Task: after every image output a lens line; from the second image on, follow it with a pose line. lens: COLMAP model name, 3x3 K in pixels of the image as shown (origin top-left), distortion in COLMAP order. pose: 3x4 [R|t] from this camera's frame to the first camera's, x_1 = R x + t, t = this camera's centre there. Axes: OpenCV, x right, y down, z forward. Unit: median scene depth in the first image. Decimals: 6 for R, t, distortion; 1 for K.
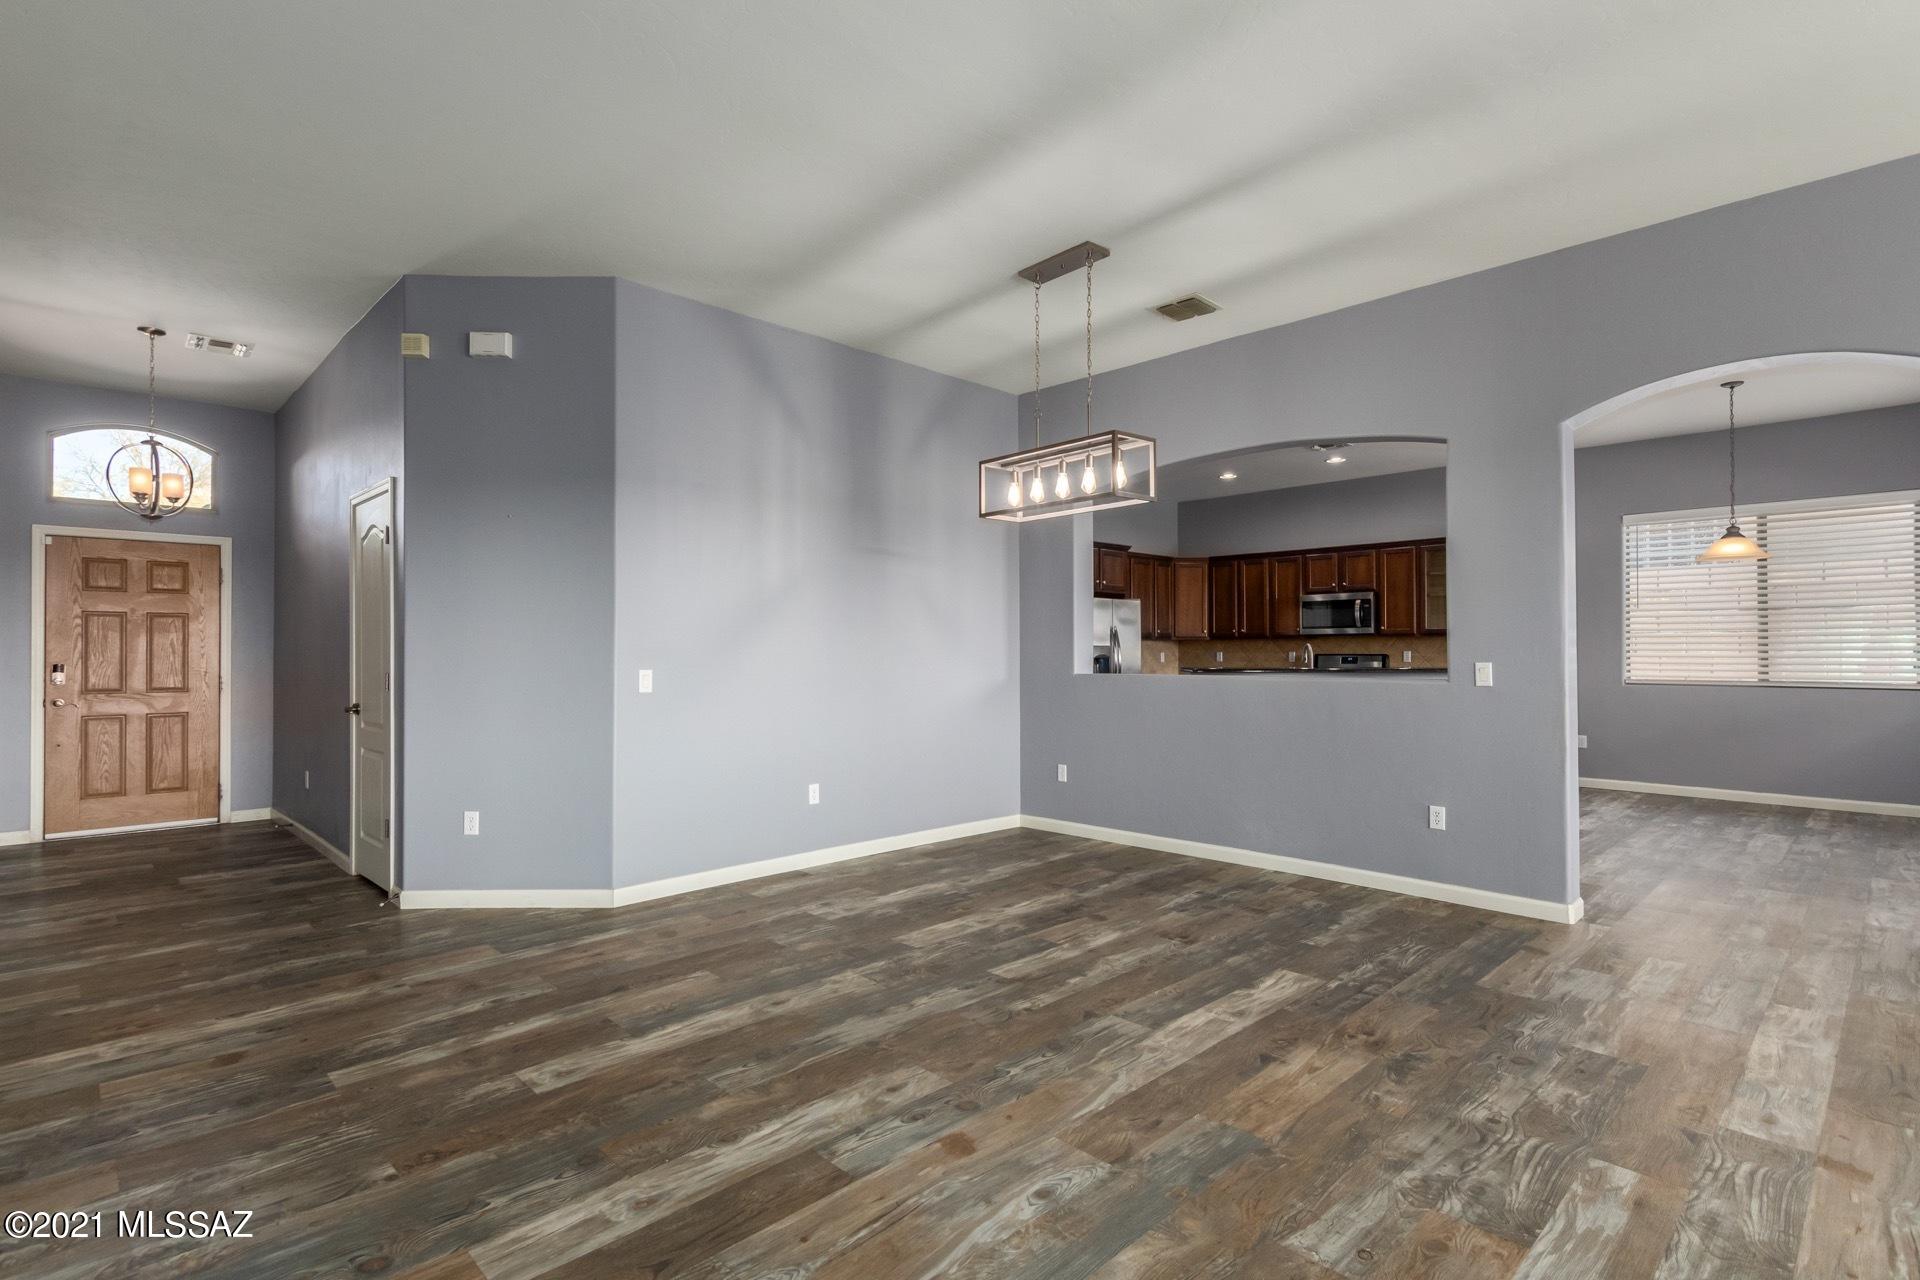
lens RADIAL K [[921.8, 0, 939.4], [0, 921.8, 647.9], [0, 0, 1]] dist [0.007004, 0.000155]
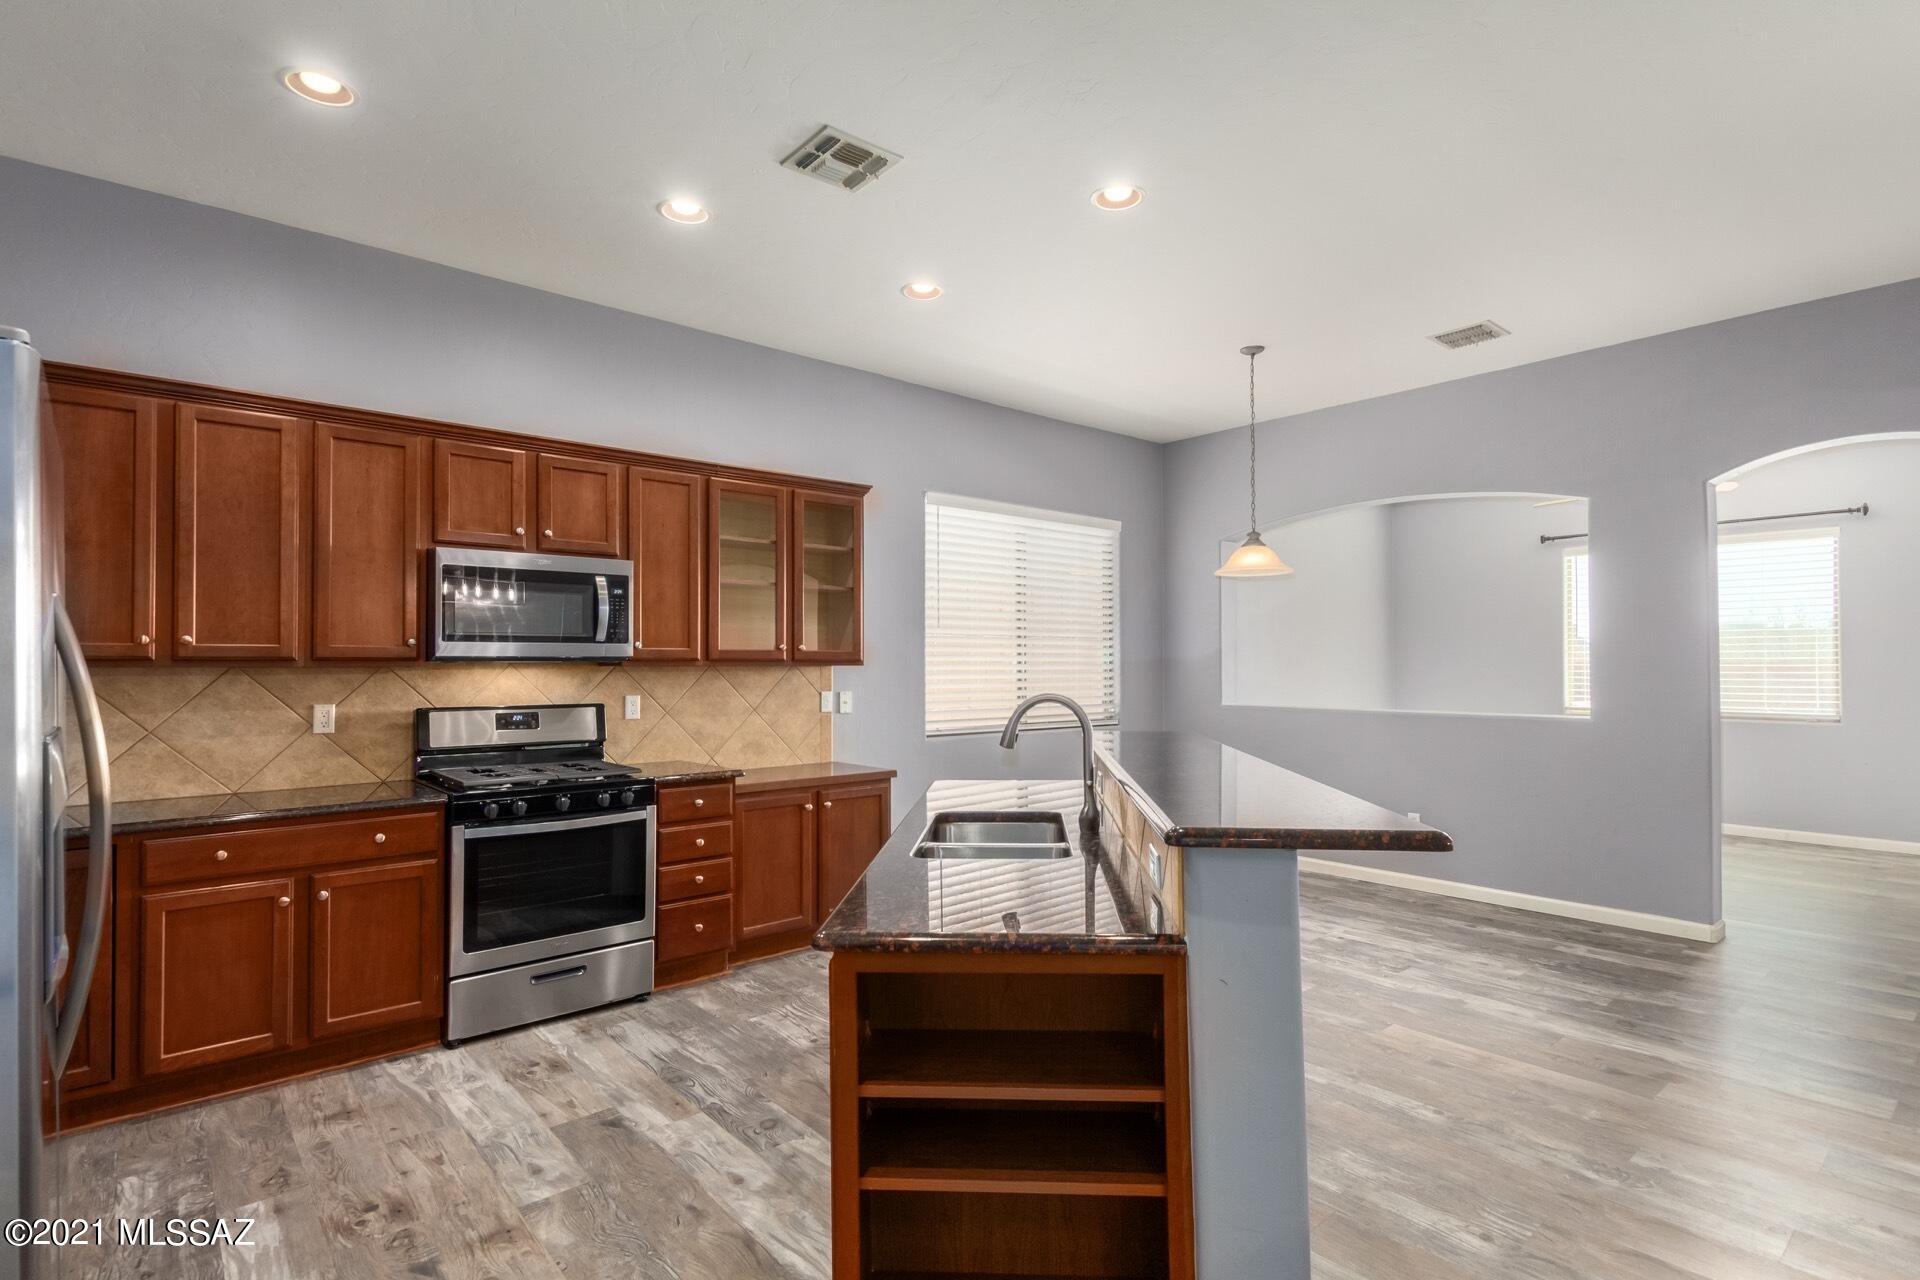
lens RADIAL K [[940.6, 0, 956.2], [0, 940.6, 646.1], [0, 0, 1]] dist [0.014221, -0.005532]
pose [[0.058603, 0.022314, 0.998032, 0.112075], [-0.005769, 0.999741, -0.022013, -0.030695], [-0.998265, -0.004467, 0.058717, 2.027195]]
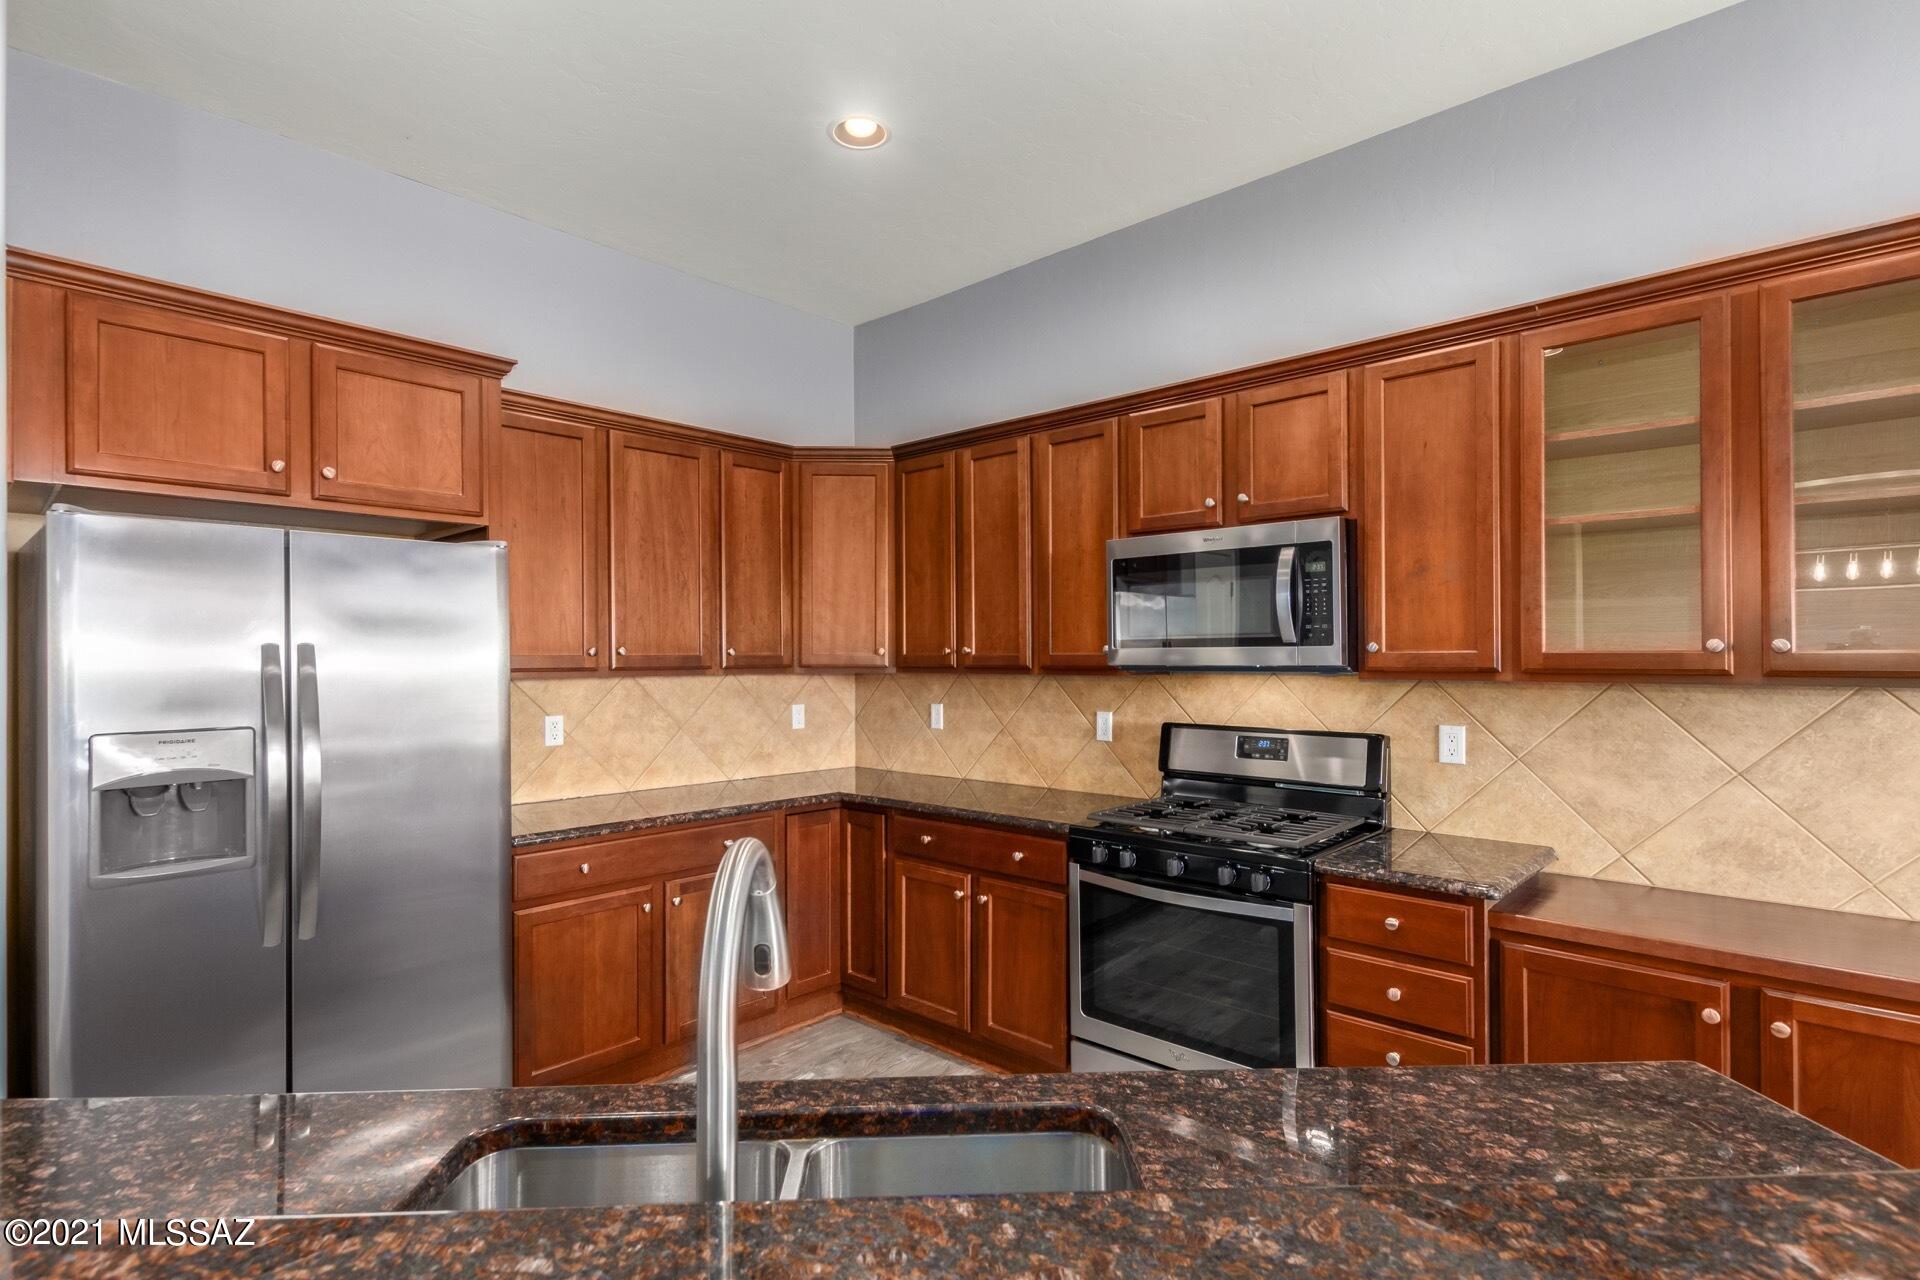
lens RADIAL K [[921.8, 0, 959.9], [0, 921.8, 648.5], [0, 0, 1]] dist [0.007004, 0.000155]
pose [[0.998443, 0.000226, 0.055786, 0.842433], [-0.000192, 1.000000, -0.000622, -0.052194], [-0.055786, 0.000610, 0.998443, 1.802736]]
